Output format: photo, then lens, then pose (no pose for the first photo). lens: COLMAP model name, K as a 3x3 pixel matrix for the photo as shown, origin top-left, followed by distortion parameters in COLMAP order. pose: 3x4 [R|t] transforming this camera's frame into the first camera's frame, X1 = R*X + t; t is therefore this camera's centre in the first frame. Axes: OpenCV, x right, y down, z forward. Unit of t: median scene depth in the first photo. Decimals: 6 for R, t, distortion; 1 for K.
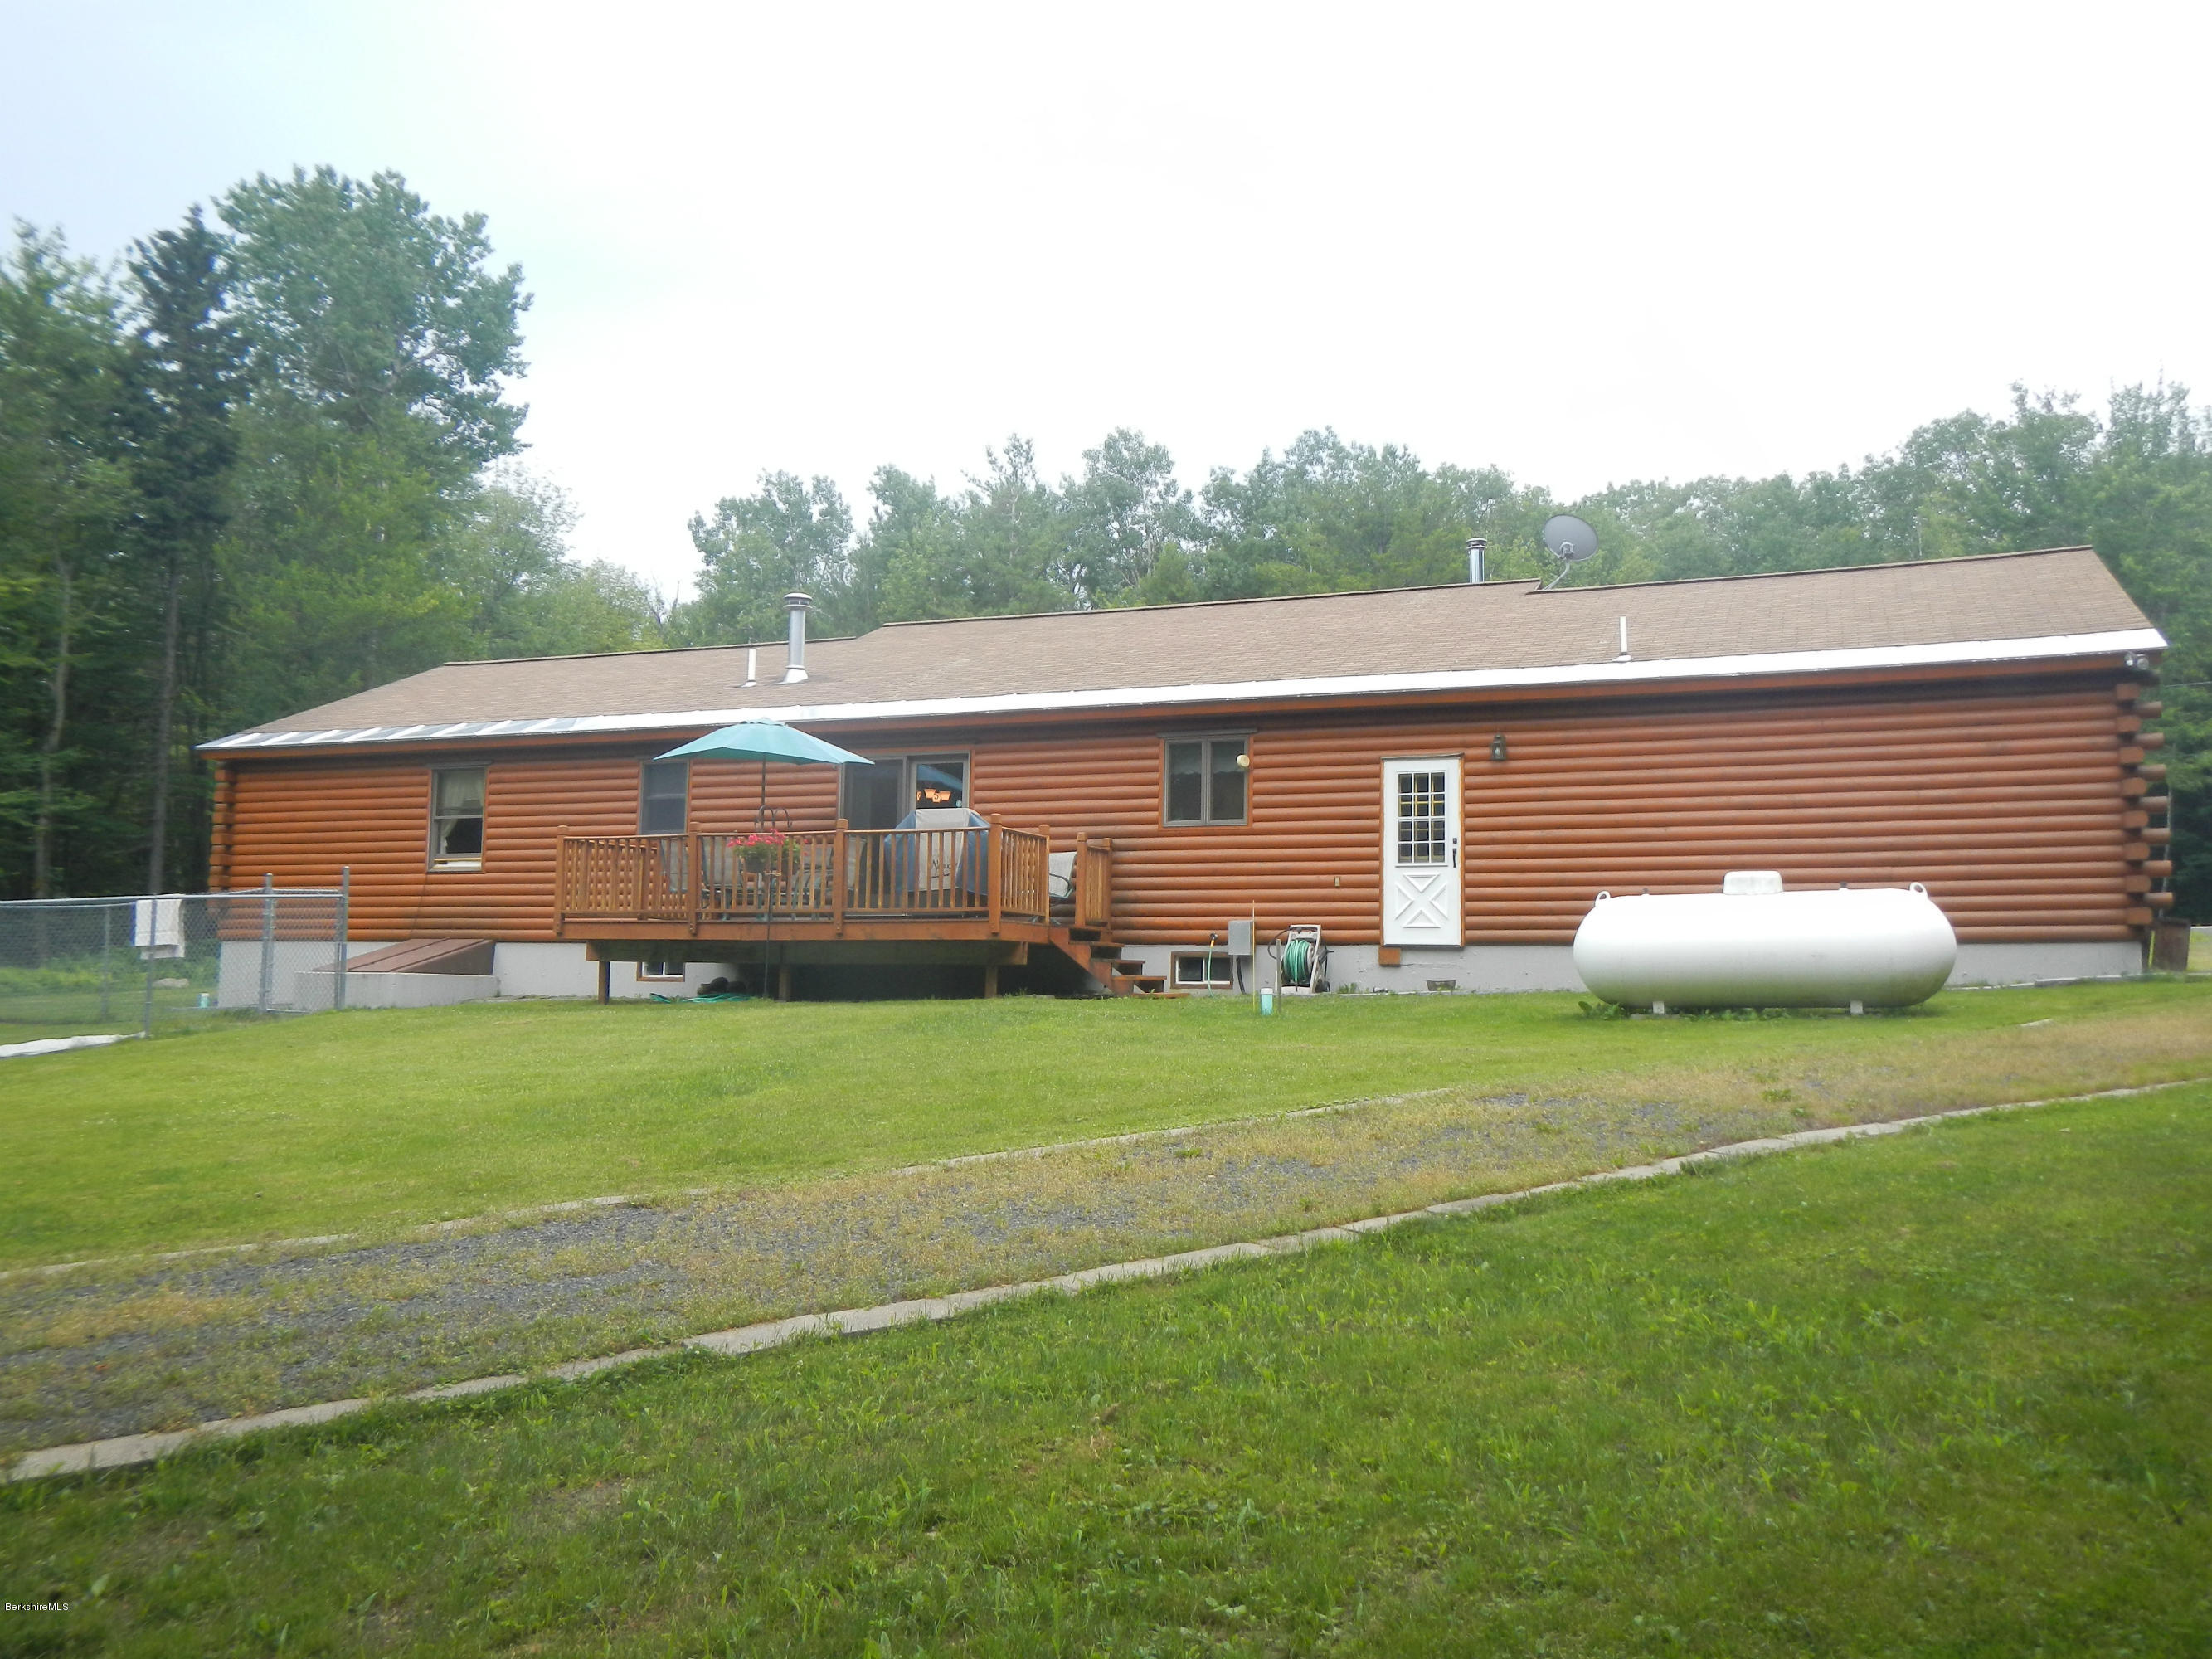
lens RADIAL K [[1708.8, 0, 1106.0], [0, 1708.8, 829.5], [0, 0, 1]] dist [-0.003988, -0.001113]
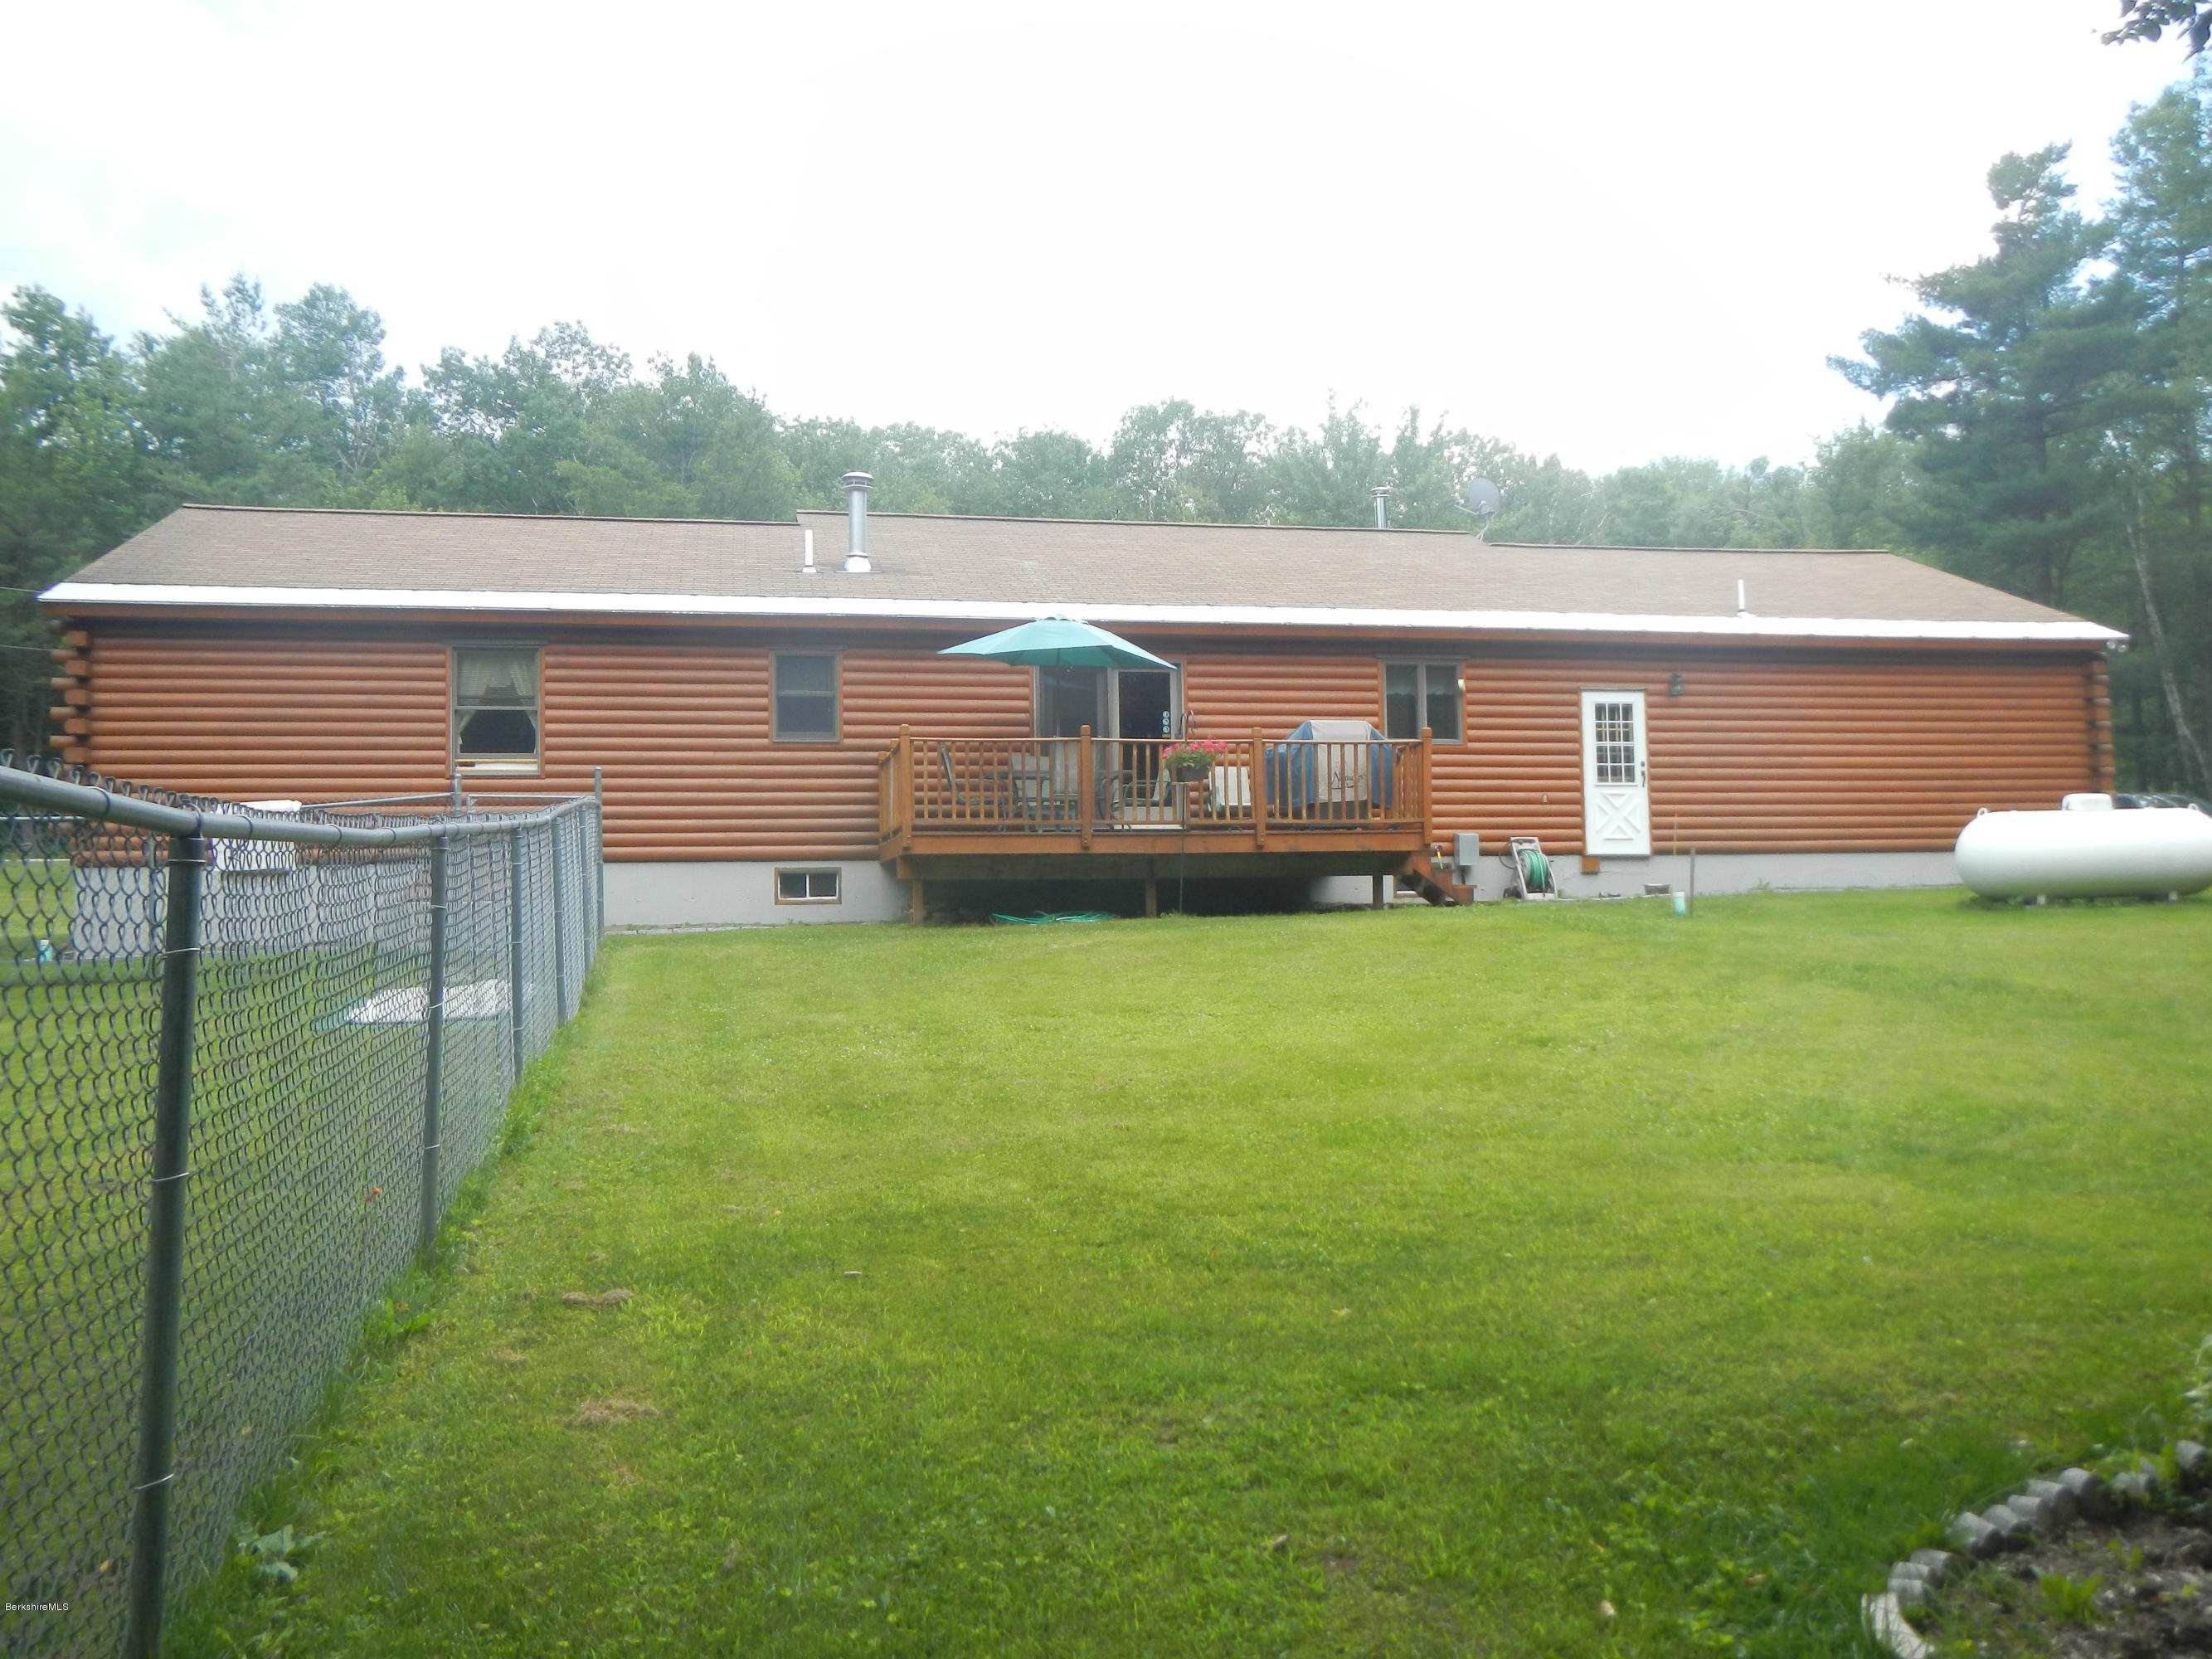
lens RADIAL K [[1708.8, 0, 1106.0], [0, 1708.8, 829.5], [0, 0, 1]] dist [-0.003988, -0.001113]
pose [[0.860085, 0.001796, 0.510148, -0.678812], [-0.024600, 0.998977, 0.037956, 0.015710], [-0.509558, -0.045195, 0.859249, 0.192830]]
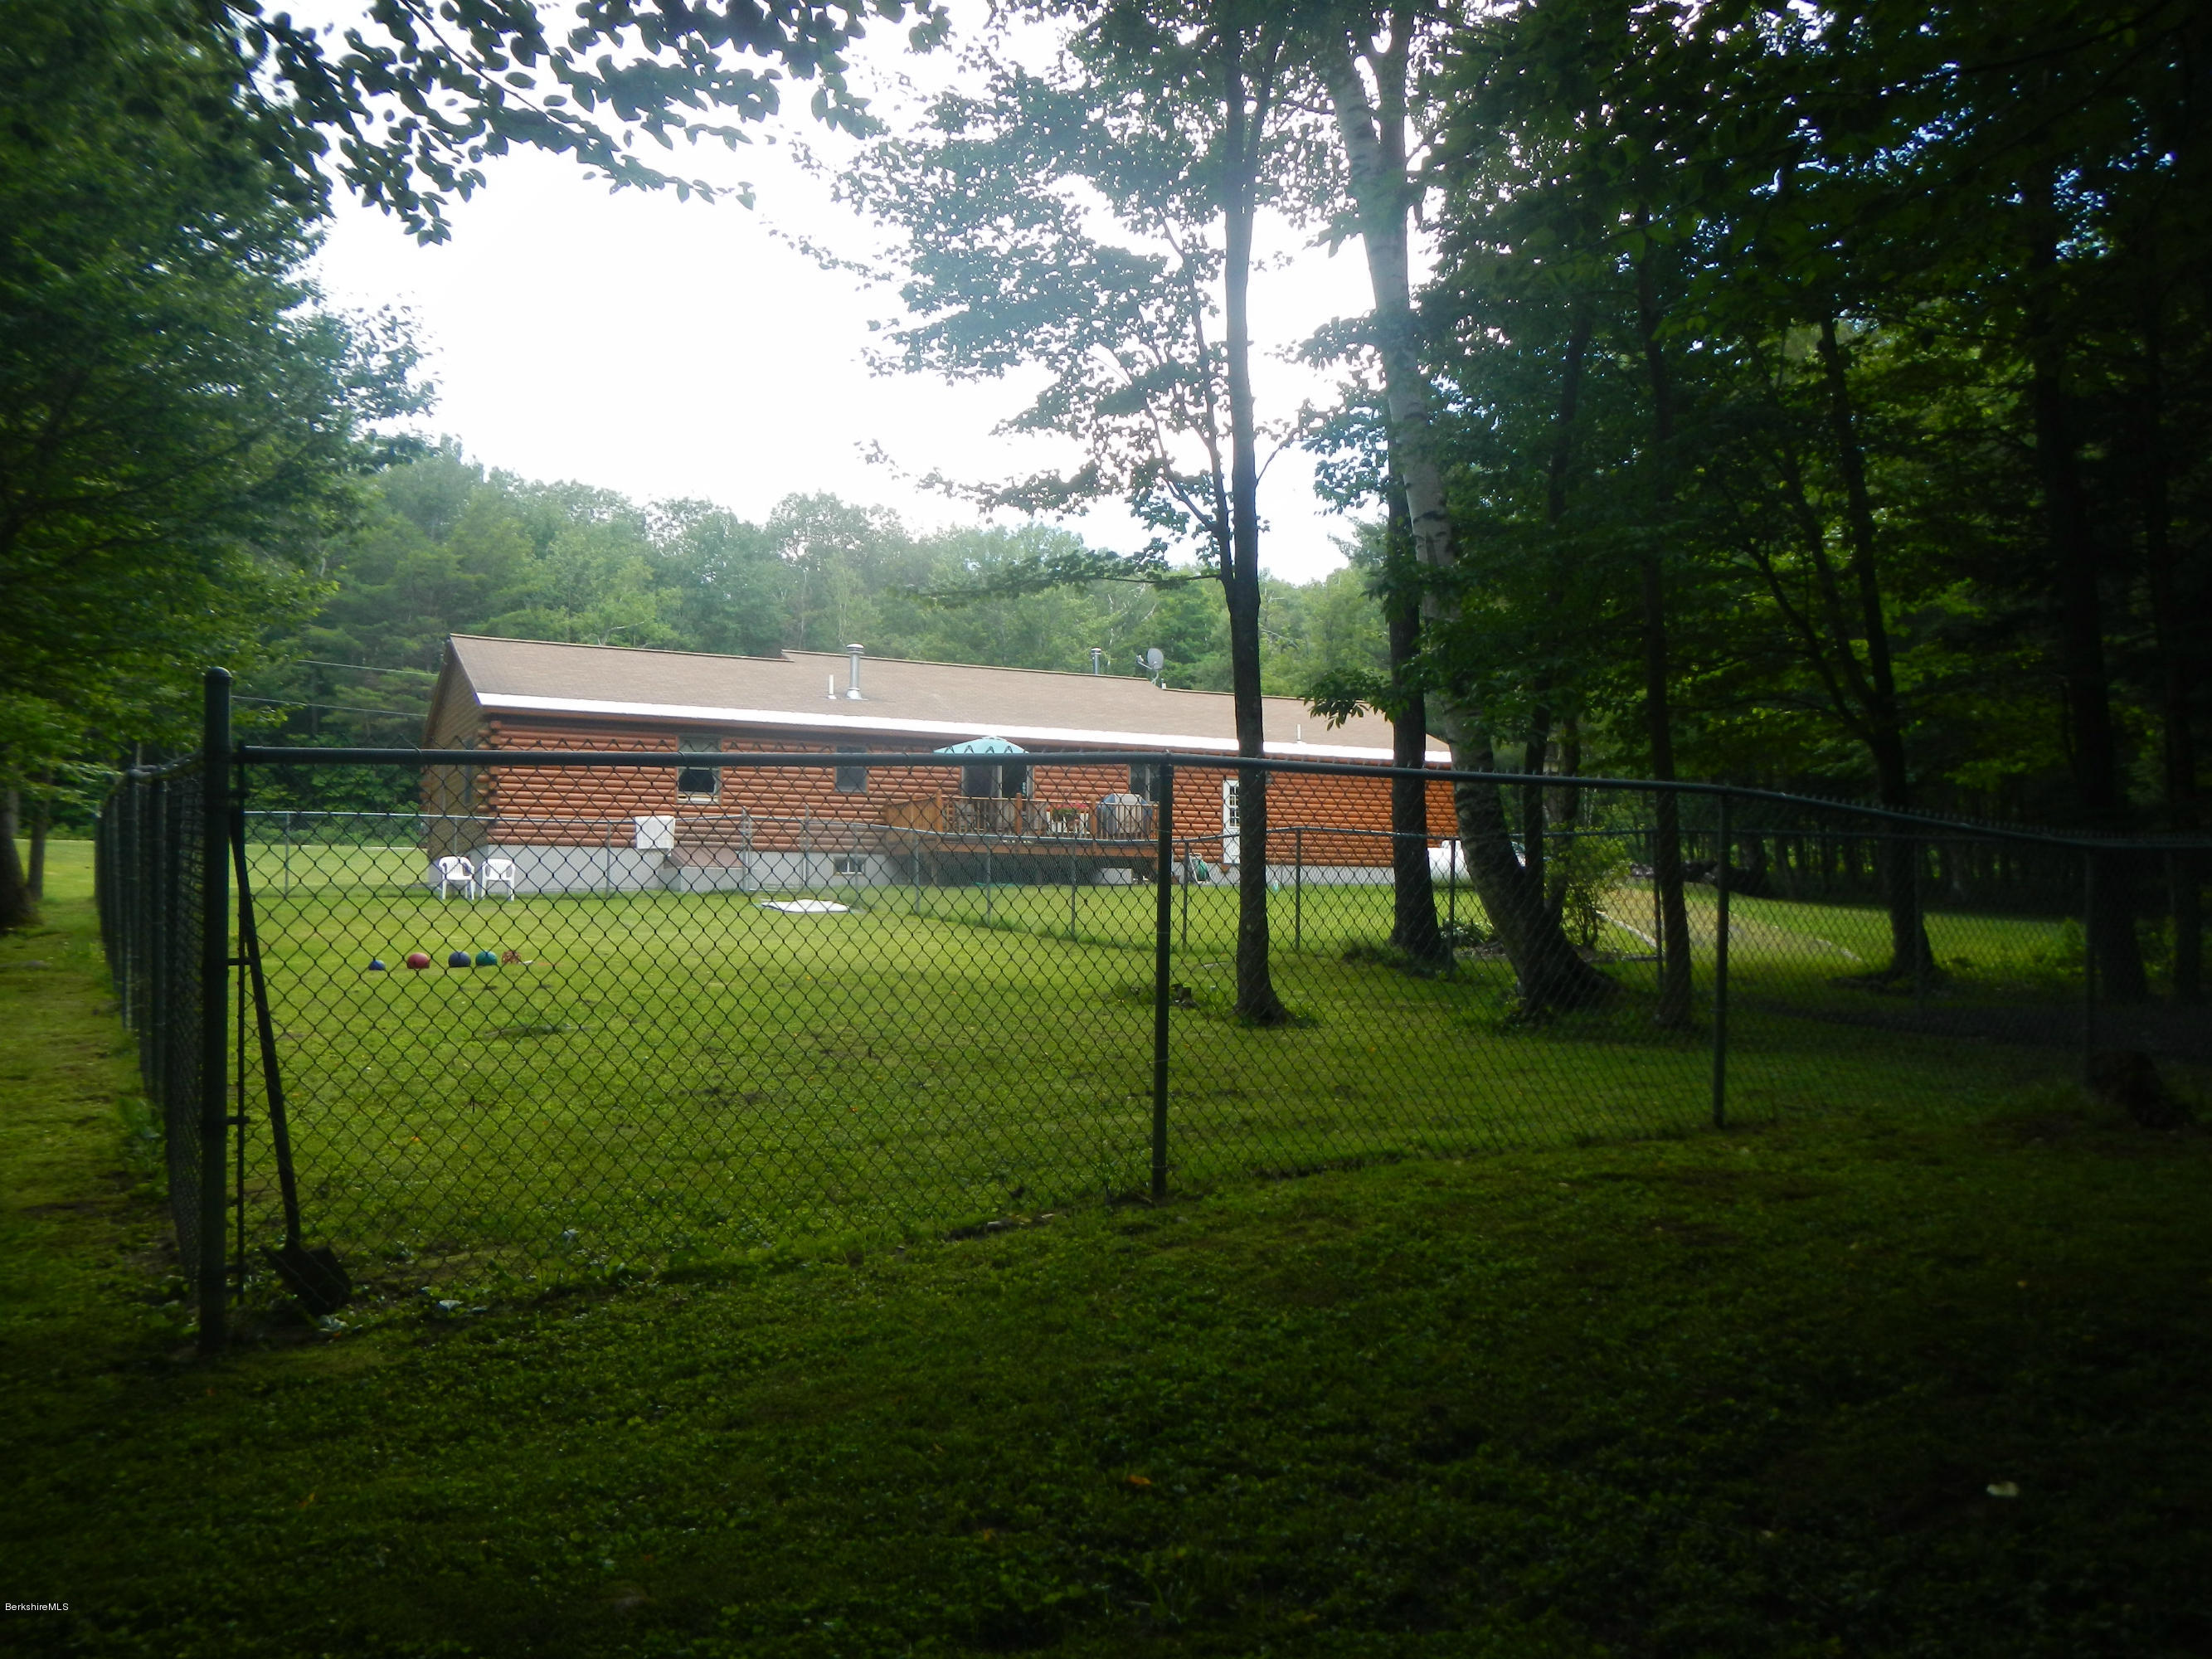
lens RADIAL K [[1708.8, 0, 1106.0], [0, 1708.8, 829.5], [0, 0, 1]] dist [-0.003988, -0.001113]
pose [[0.678635, 0.034030, 0.733687, -1.543764], [-0.062873, 0.997951, 0.011868, 0.007723], [-0.731780, -0.054183, 0.679384, -0.378254]]
